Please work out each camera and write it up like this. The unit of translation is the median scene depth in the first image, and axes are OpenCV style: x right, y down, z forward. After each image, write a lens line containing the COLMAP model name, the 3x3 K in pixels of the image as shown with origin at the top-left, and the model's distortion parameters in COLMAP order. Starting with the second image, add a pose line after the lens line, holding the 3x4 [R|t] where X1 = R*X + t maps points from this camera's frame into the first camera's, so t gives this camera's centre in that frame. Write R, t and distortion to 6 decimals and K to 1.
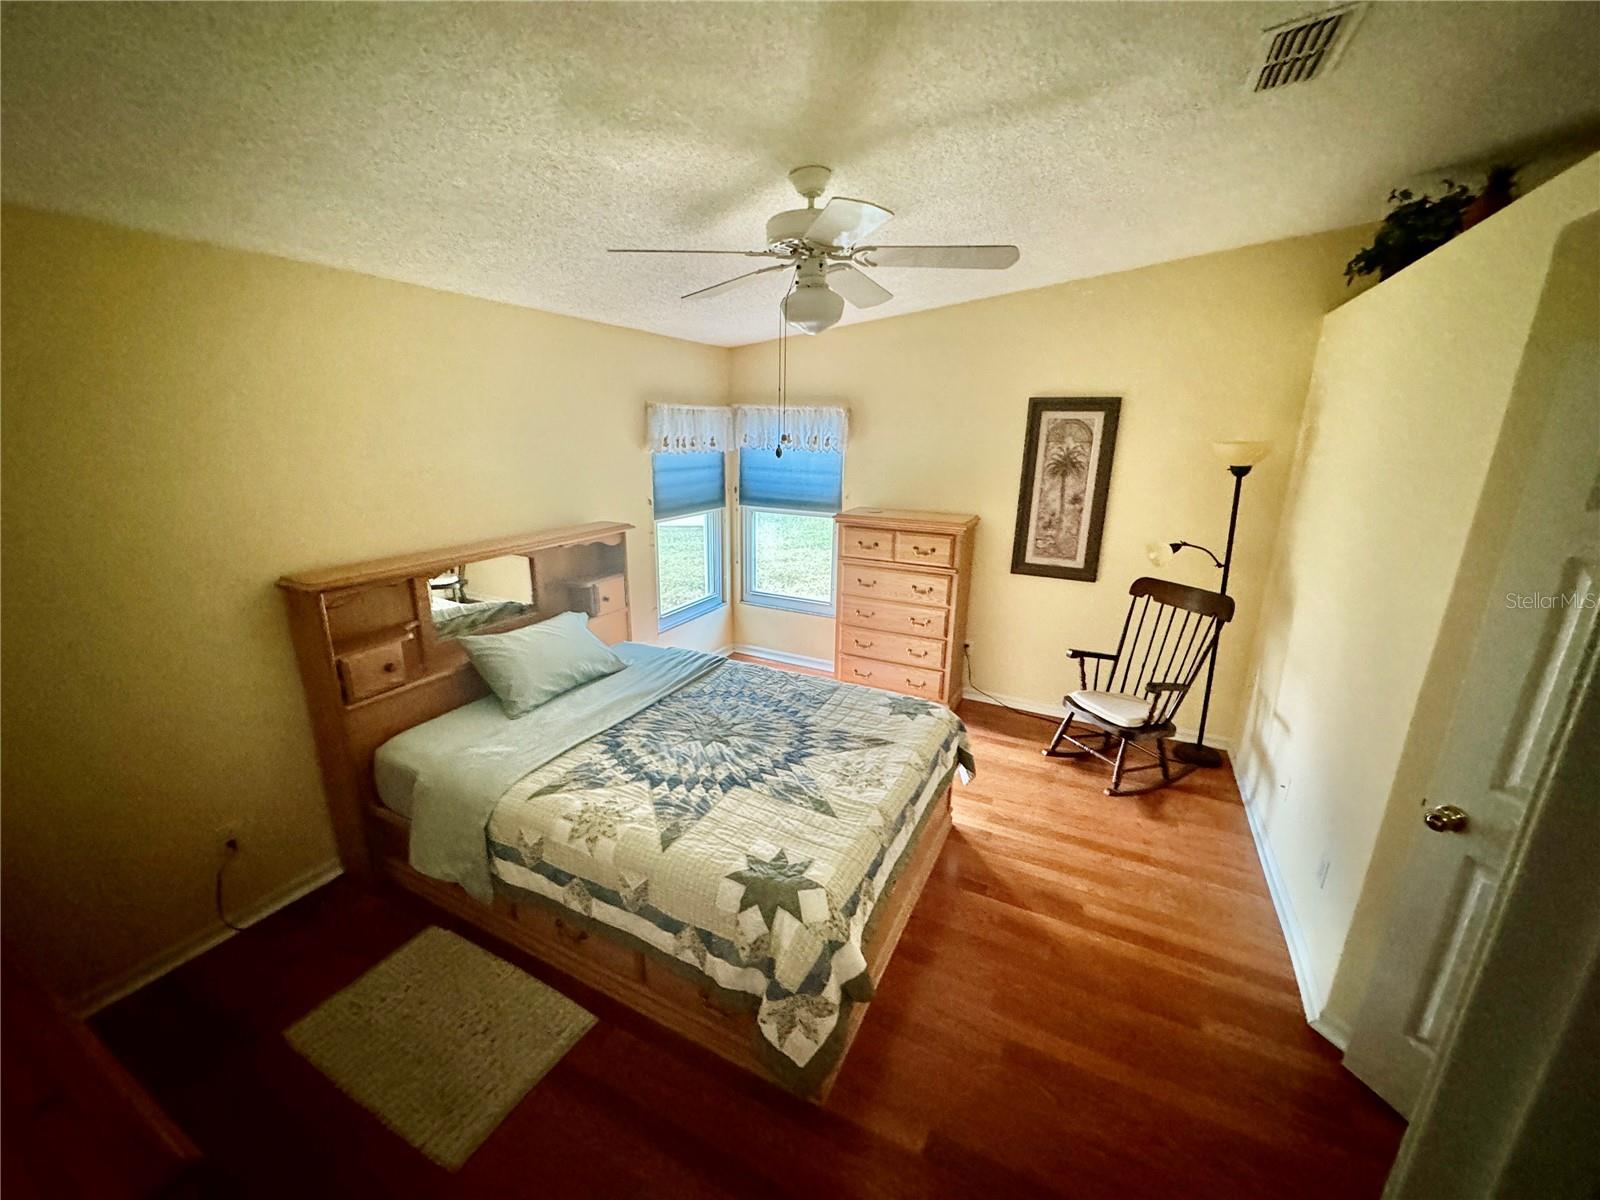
lens RADIAL K [[638.8, 0, 800.0], [0, 638.8, 598.8], [0, 0, 1]] dist [-0.000860, 0.000354]
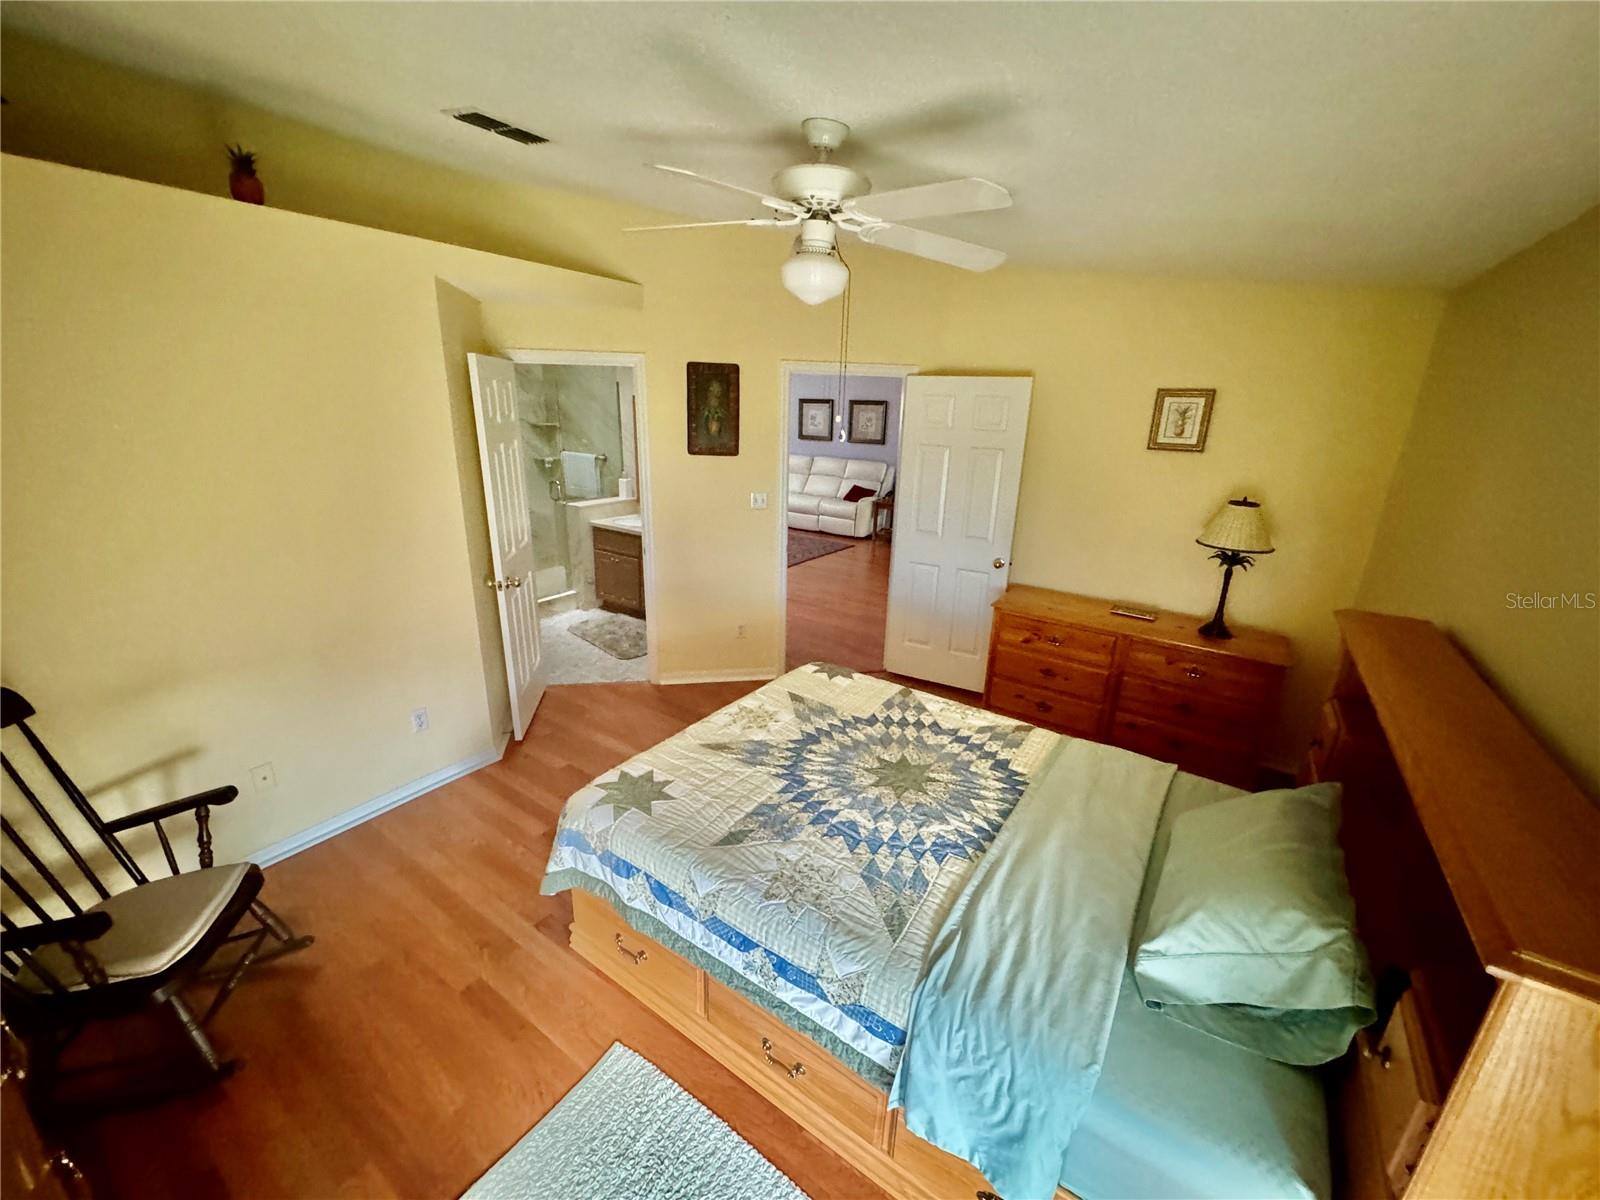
lens RADIAL K [[638.8, 0, 797.4], [0, 638.8, 600.9], [0, 0, 1]] dist [-0.000860, 0.000354]
pose [[-0.990237, -0.077604, 0.115790, -0.090150], [-0.001127, 0.835117, 0.550071, -0.493076], [-0.139387, 0.544571, -0.827052, 1.737265]]
